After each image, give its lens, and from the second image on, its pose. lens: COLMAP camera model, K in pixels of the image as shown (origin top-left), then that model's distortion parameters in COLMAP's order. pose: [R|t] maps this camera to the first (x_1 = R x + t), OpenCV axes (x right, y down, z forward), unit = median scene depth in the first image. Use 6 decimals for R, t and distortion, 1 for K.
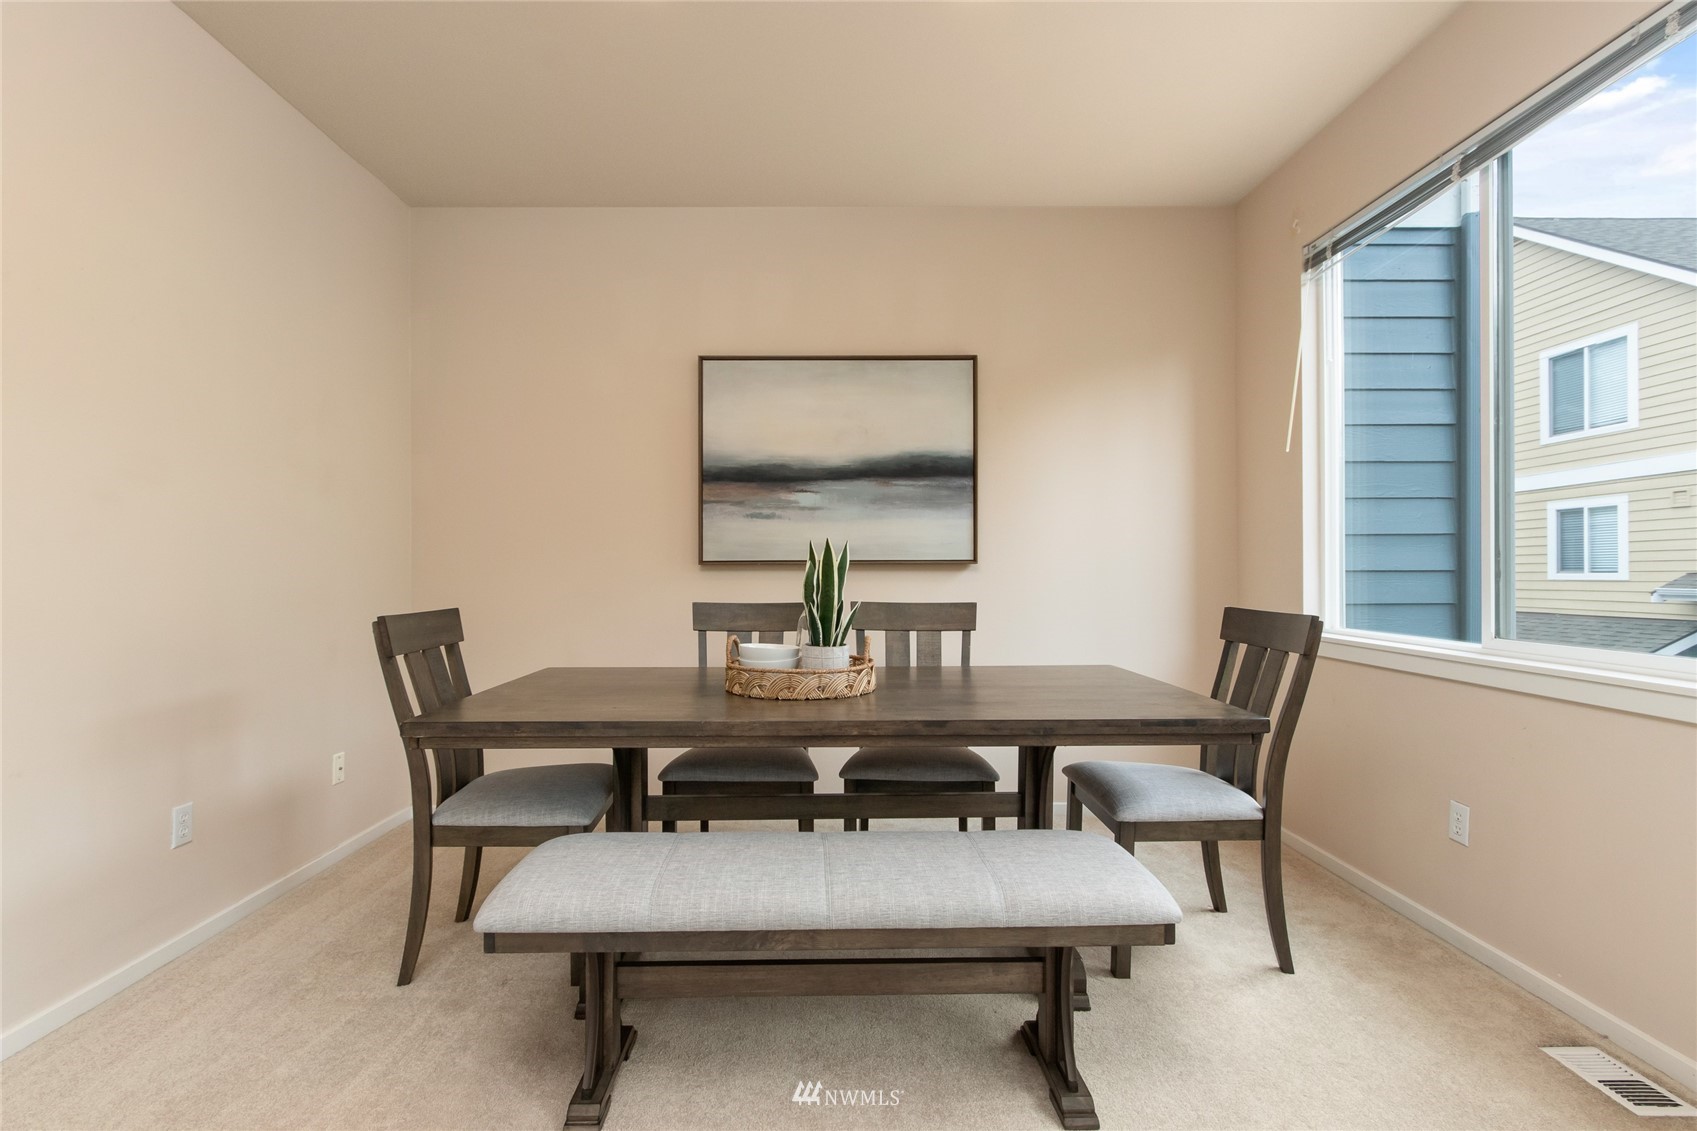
lens RADIAL K [[781.0, 0, 846.2], [0, 781.0, 568.8], [0, 0, 1]] dist [0.004942, 0.001148]
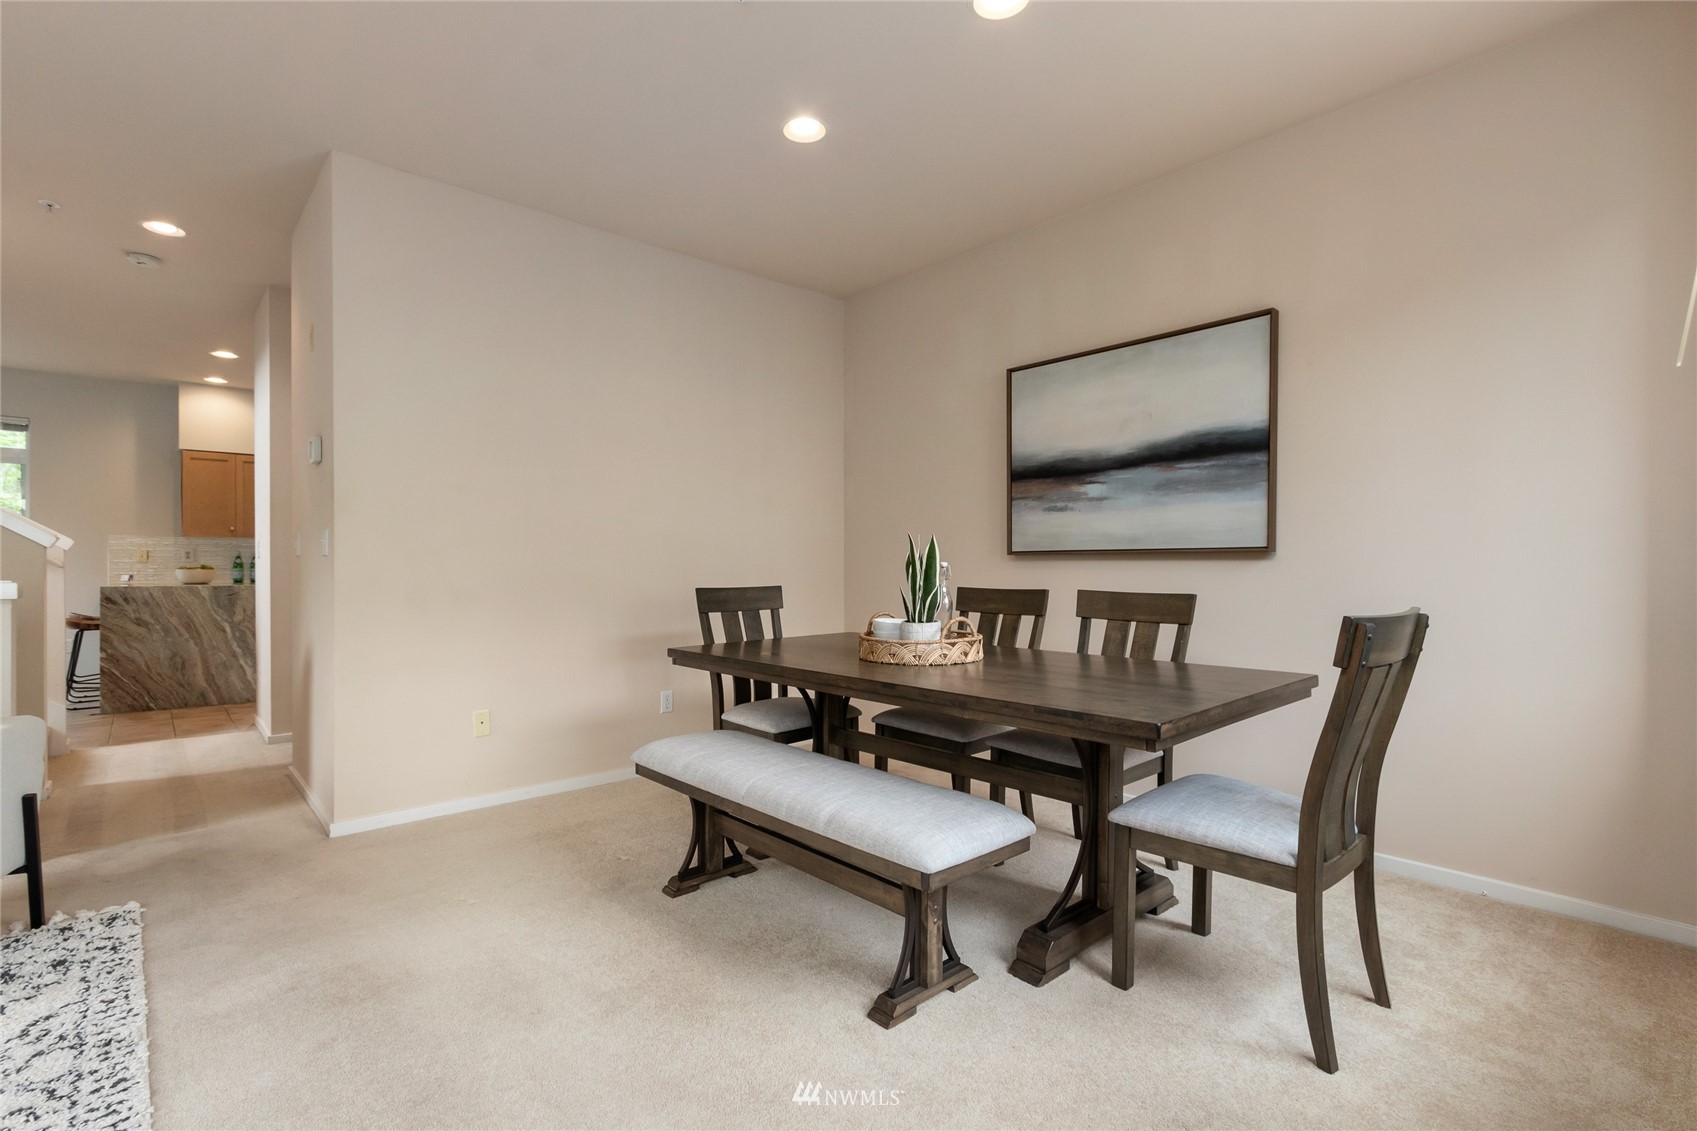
lens RADIAL K [[781.0, 0, 836.7], [0, 781.0, 563.9], [0, 0, 1]] dist [0.004942, 0.001148]
pose [[0.662824, 0.000365, -0.748775, 0.493768], [0.003862, 0.999985, 0.003906, 0.002093], [0.748765, -0.005480, 0.662813, 0.068537]]
